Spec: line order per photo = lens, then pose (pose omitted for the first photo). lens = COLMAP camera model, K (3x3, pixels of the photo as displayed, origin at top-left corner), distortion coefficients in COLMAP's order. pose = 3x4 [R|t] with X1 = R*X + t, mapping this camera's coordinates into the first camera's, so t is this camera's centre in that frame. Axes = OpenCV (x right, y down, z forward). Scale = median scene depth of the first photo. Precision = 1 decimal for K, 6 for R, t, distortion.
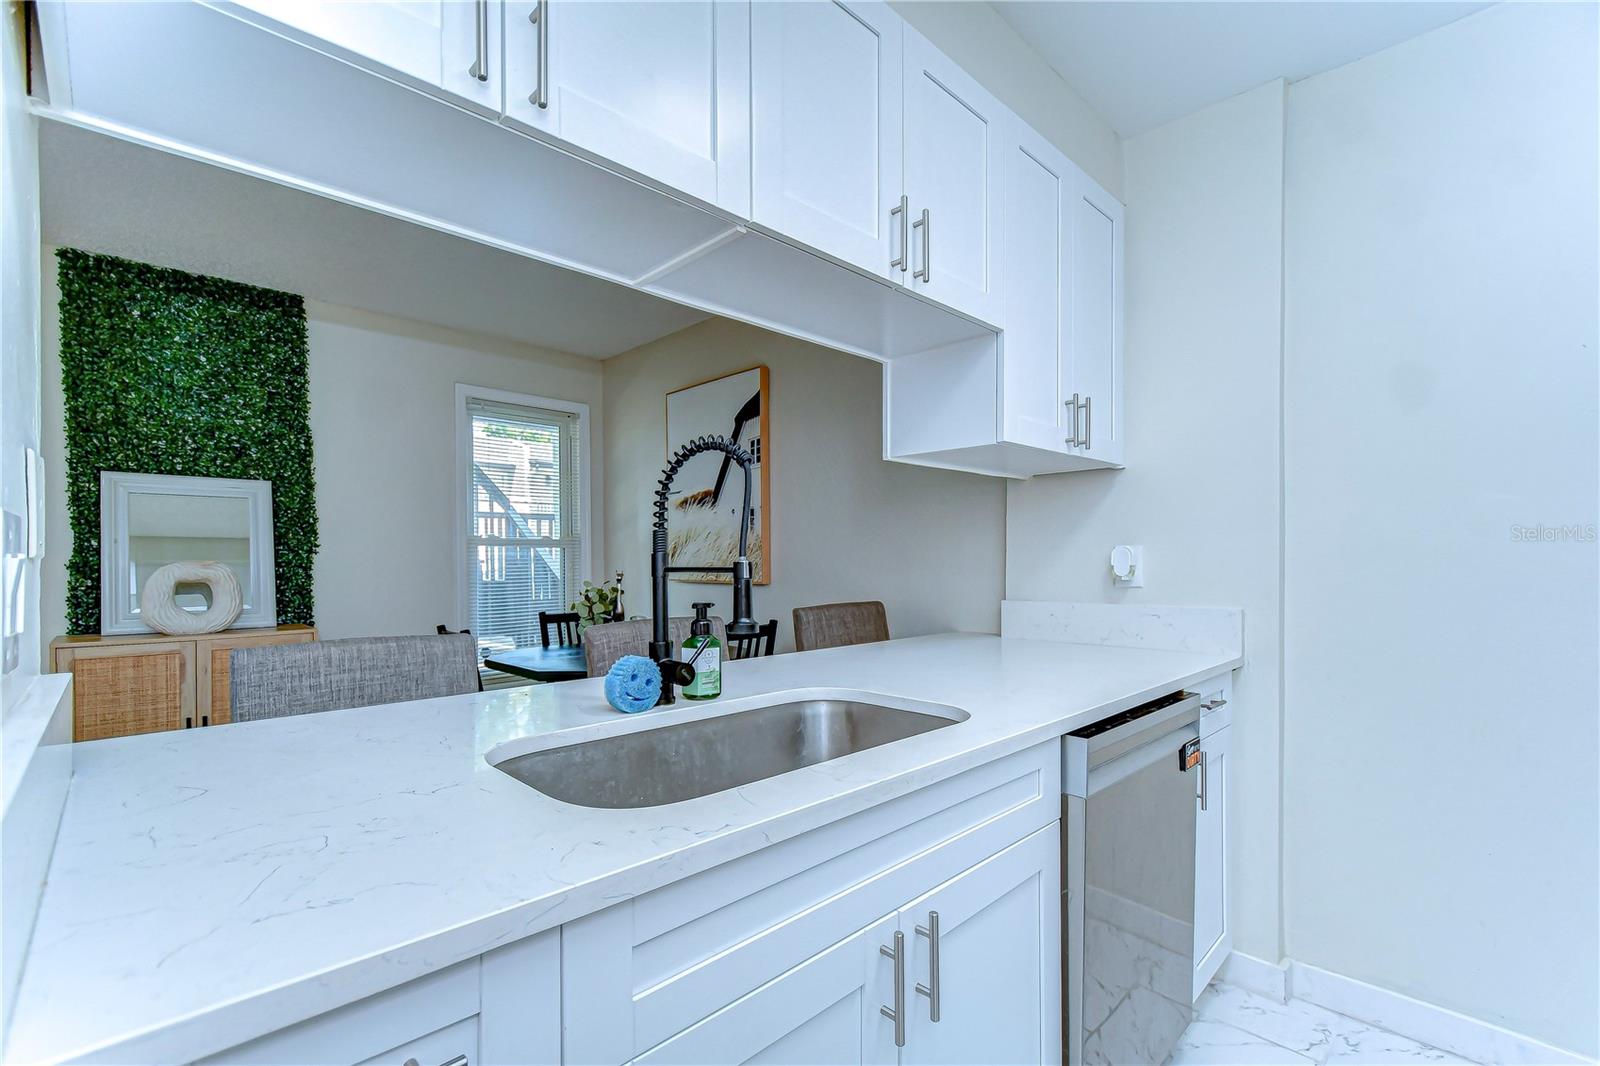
lens RADIAL K [[713.5, 0, 777.3], [0, 713.5, 567.0], [0, 0, 1]] dist [0.007416, -0.003566]
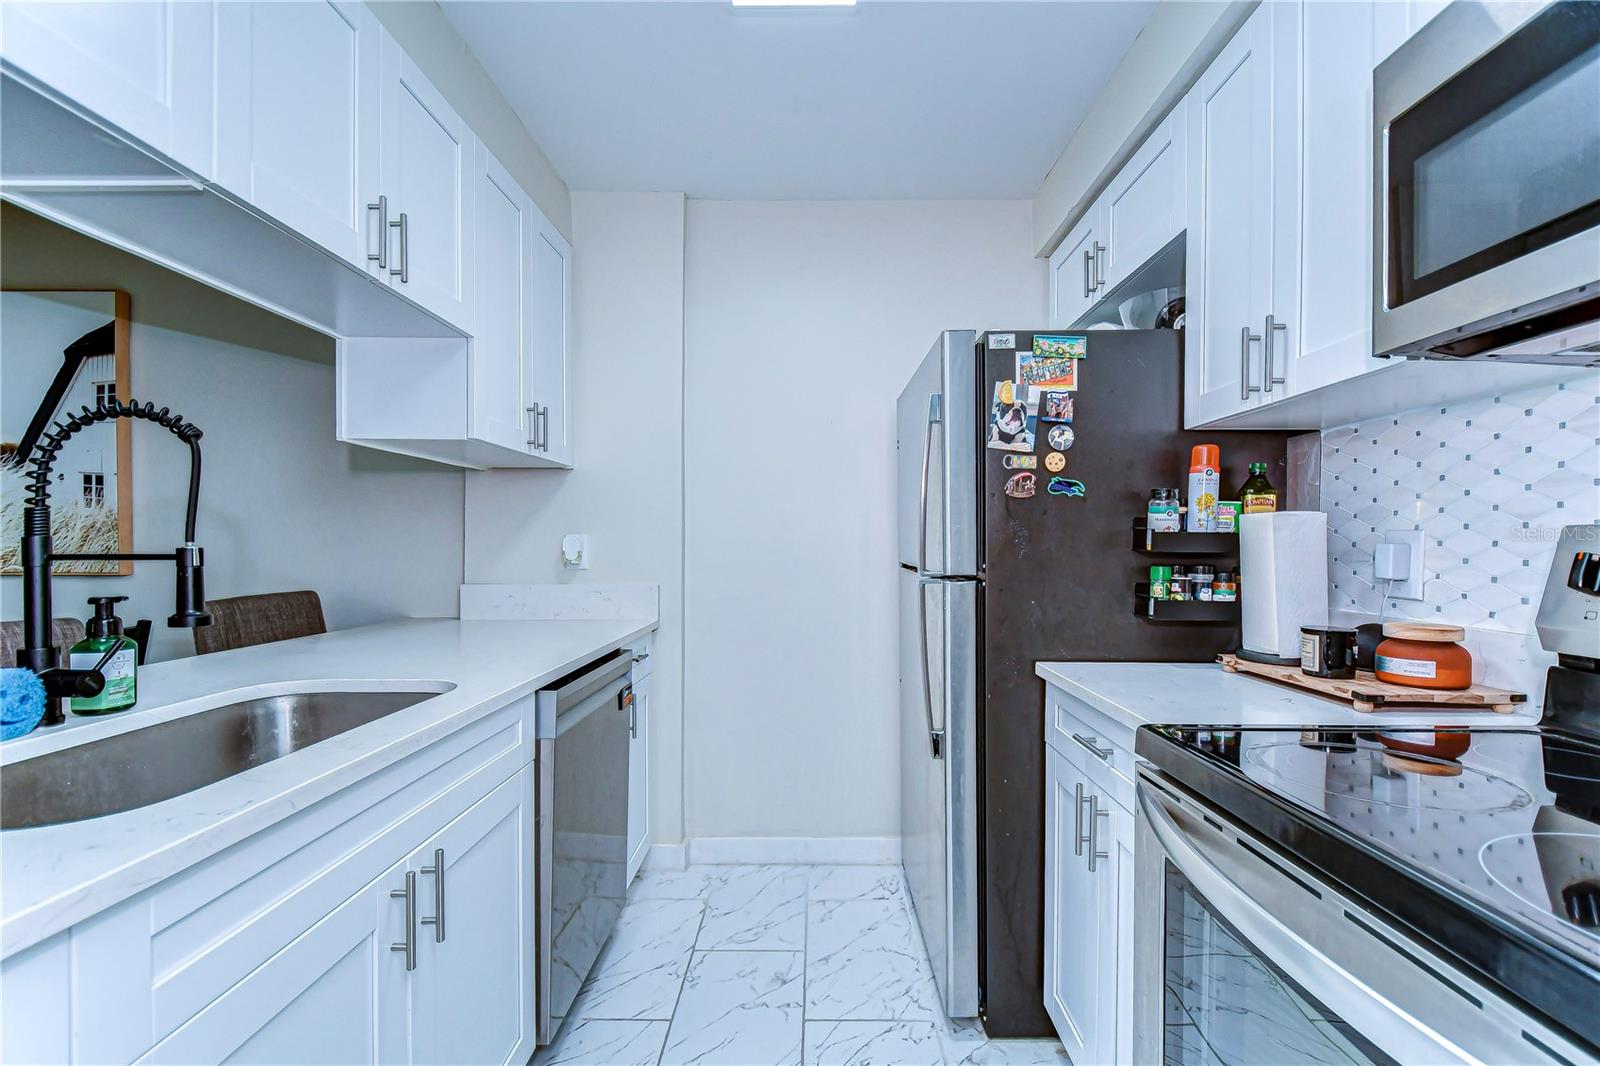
lens RADIAL K [[713.5, 0, 814.9], [0, 713.5, 551.9], [0, 0, 1]] dist [0.007416, -0.003566]
pose [[0.695978, -0.001443, 0.718062, -0.093063], [0.000951, 0.999999, 0.001087, -0.001609], [-0.718063, -0.000074, 0.695978, -0.121762]]
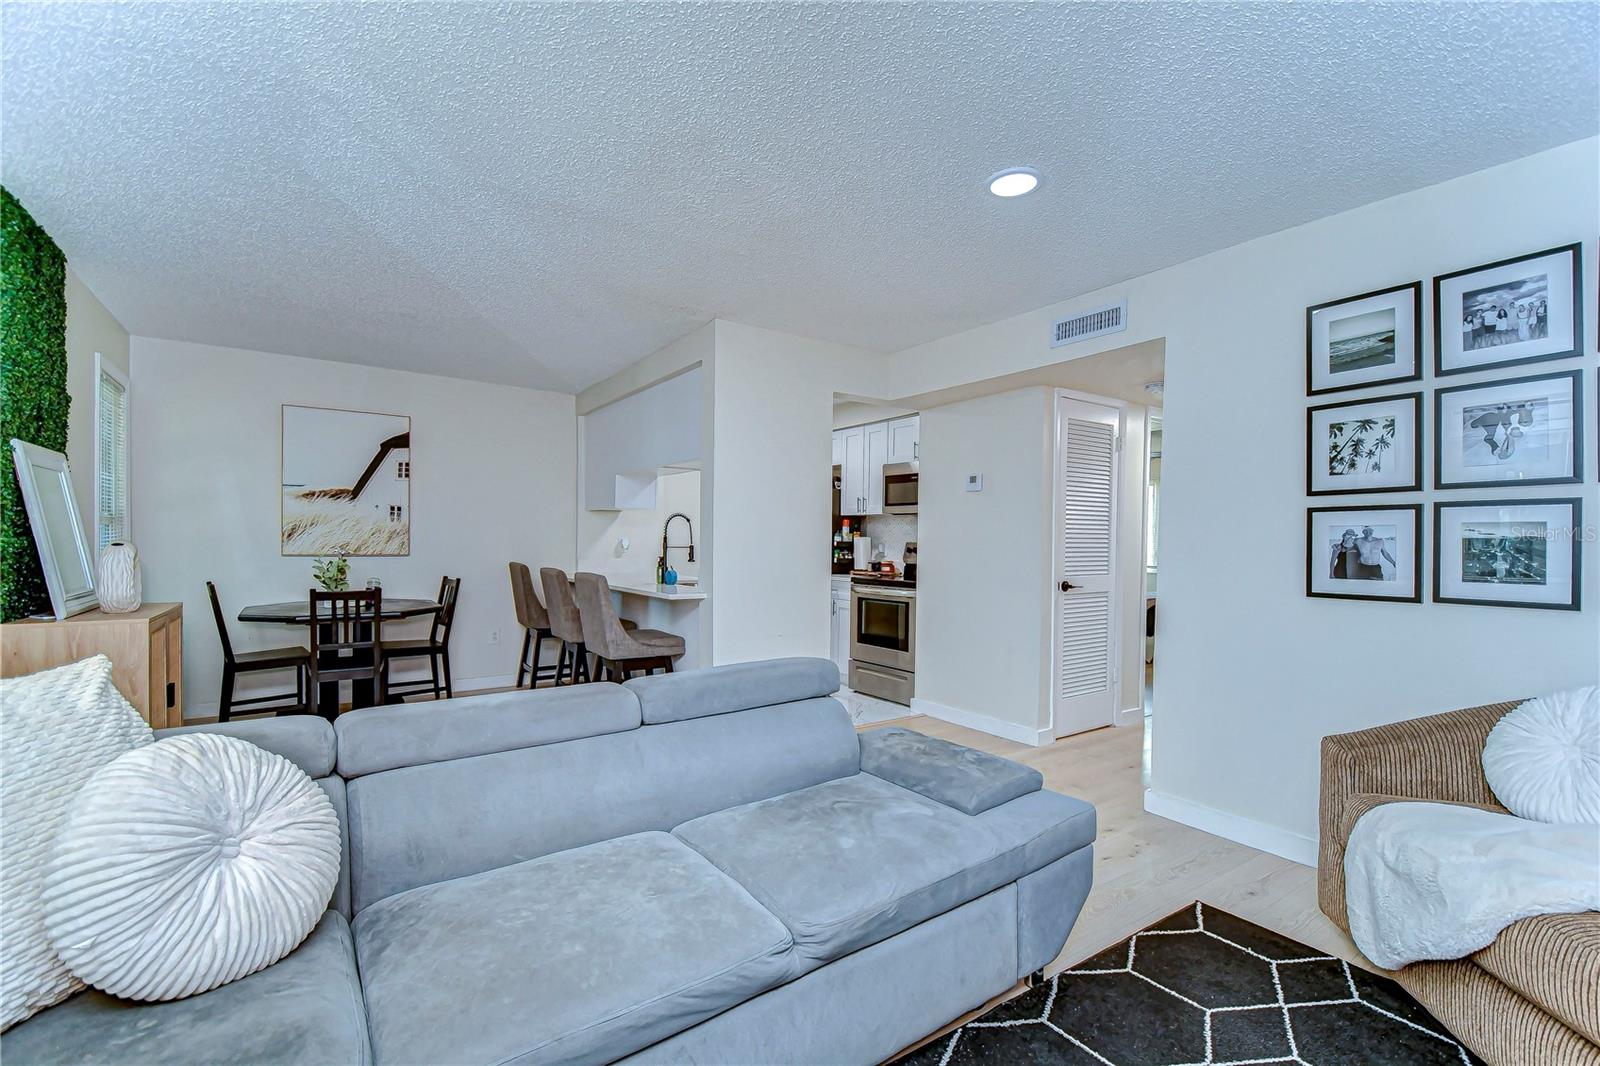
lens RADIAL K [[713.5, 0, 816.3], [0, 713.5, 553.5], [0, 0, 1]] dist [0.007416, -0.003566]
pose [[0.119977, -0.010600, 0.992720, -2.560292], [-0.004115, 0.999929, 0.011174, -0.002826], [-0.992768, -0.005425, 0.119925, -0.135340]]
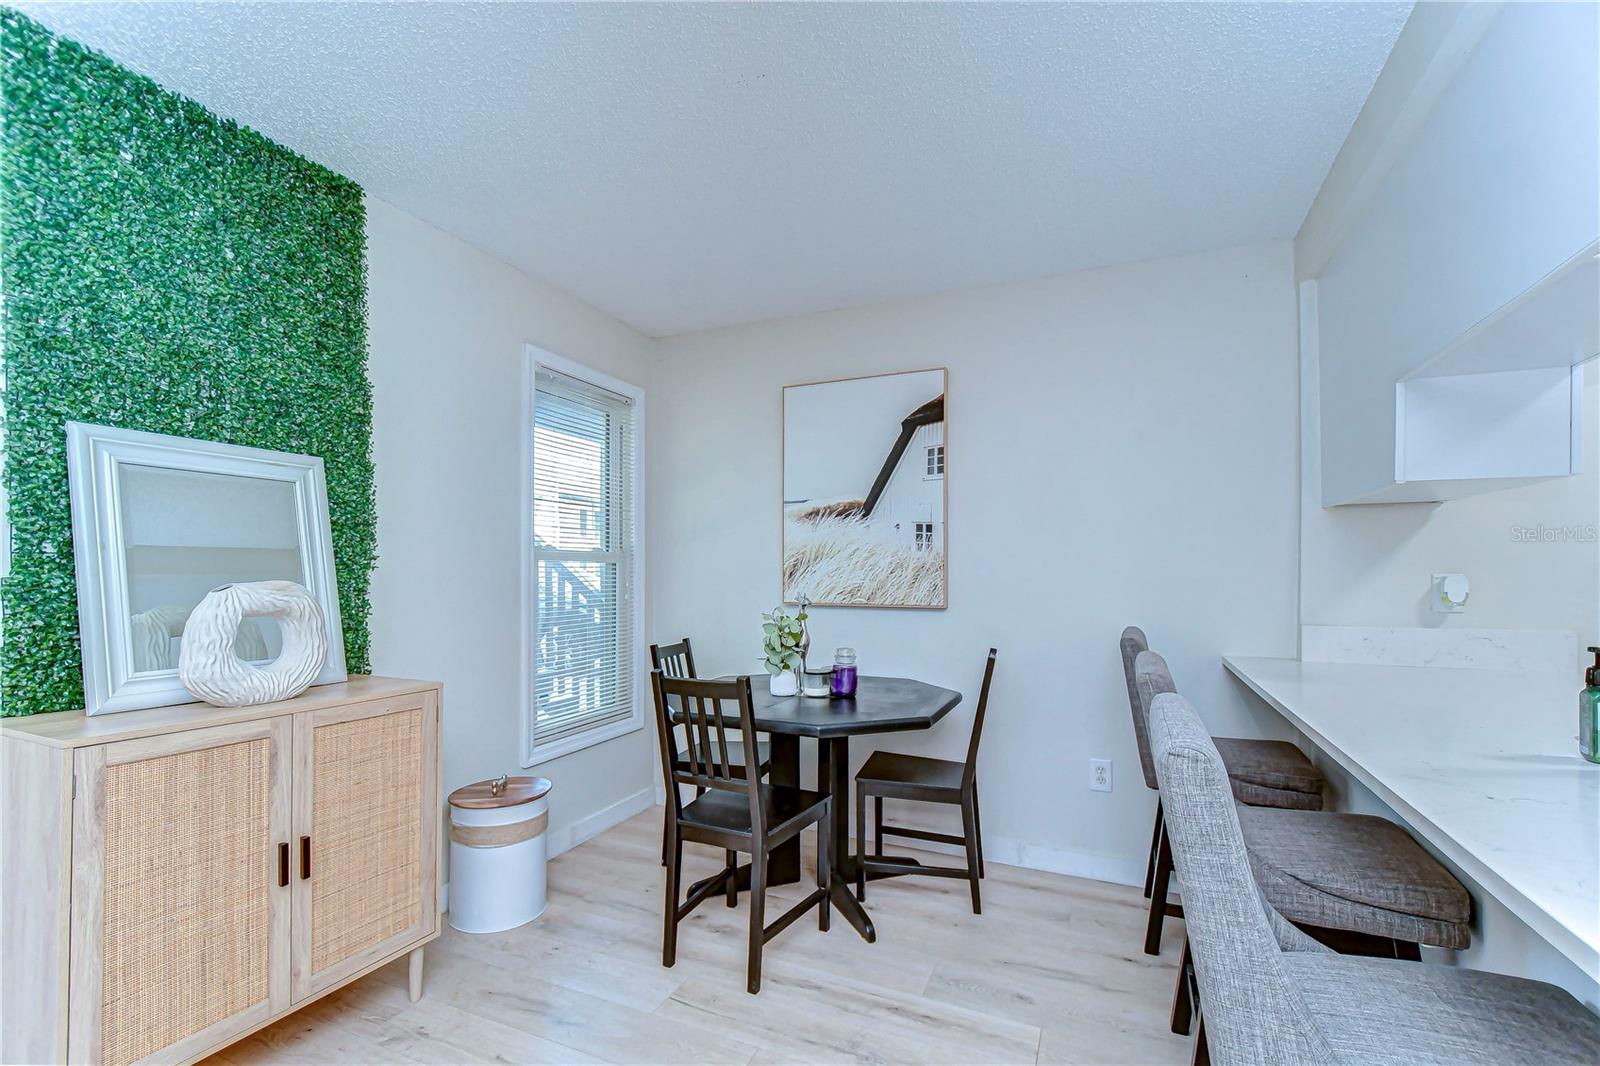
lens RADIAL K [[713.5, 0, 781.3], [0, 713.5, 566.8], [0, 0, 1]] dist [0.007416, -0.003566]
pose [[0.928632, 0.011255, 0.370830, -0.951726], [-0.004176, 0.999793, -0.019888, -0.016224], [-0.370978, 0.016920, 0.928488, 0.411515]]
